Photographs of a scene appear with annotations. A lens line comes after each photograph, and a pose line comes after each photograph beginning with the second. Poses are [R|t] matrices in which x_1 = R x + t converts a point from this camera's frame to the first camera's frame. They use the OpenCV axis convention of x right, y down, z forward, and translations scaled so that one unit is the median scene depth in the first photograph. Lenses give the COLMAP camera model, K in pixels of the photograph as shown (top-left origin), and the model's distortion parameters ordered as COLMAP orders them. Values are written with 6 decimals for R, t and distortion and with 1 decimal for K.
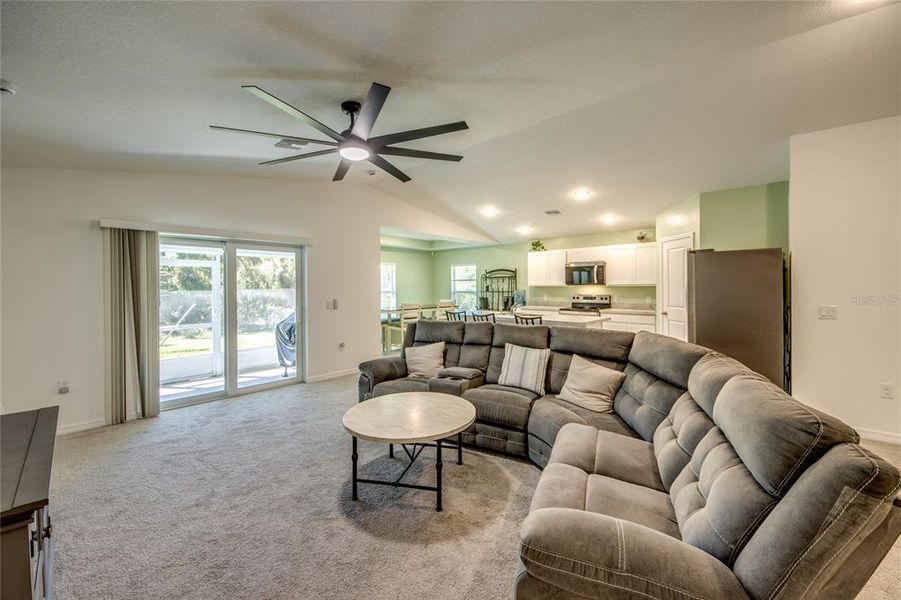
lens RADIAL K [[348.5, 0, 454.8], [0, 348.5, 286.4], [0, 0, 1]] dist [0.000646, -0.006916]
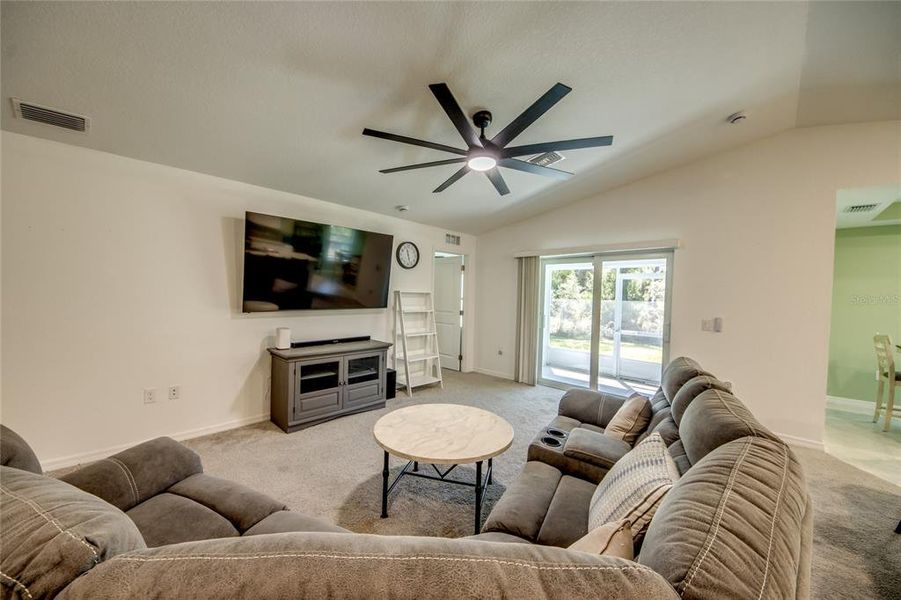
lens RADIAL K [[340.7, 0, 456.1], [0, 340.7, 301.7], [0, 0, 1]] dist [-0.004081, -0.004033]
pose [[-0.018174, 0.027581, -0.999454, 0.336225], [-0.023302, 0.999336, 0.028002, -0.002386], [0.999563, 0.023798, -0.017519, 0.445625]]
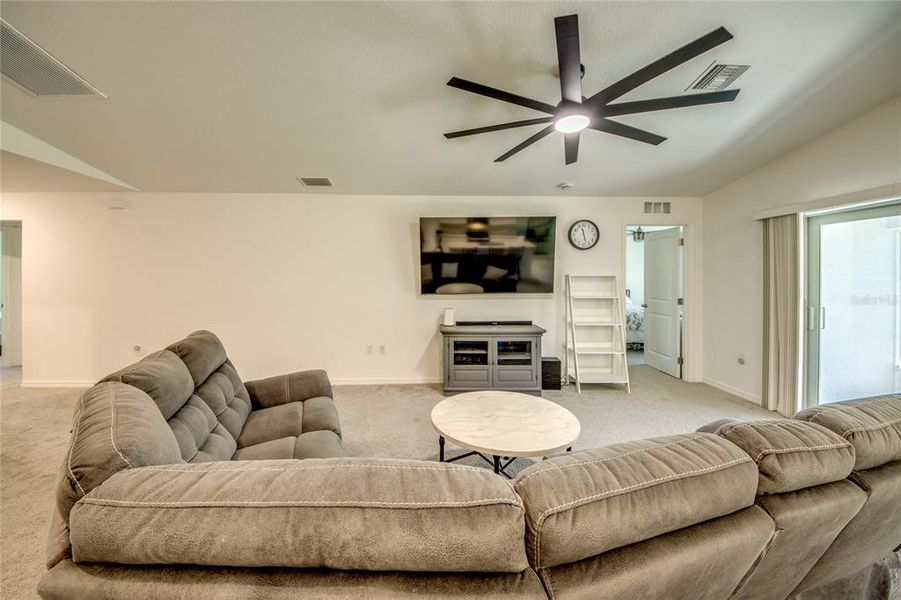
lens RADIAL K [[348.5, 0, 440.8], [0, 348.5, 277.4], [0, 0, 1]] dist [0.000646, -0.006916]
pose [[-0.743242, 0.004307, -0.669009, 0.248585], [0.002851, 0.999991, 0.003270, 0.000513], [0.669017, 0.000523, -0.743247, 0.669975]]
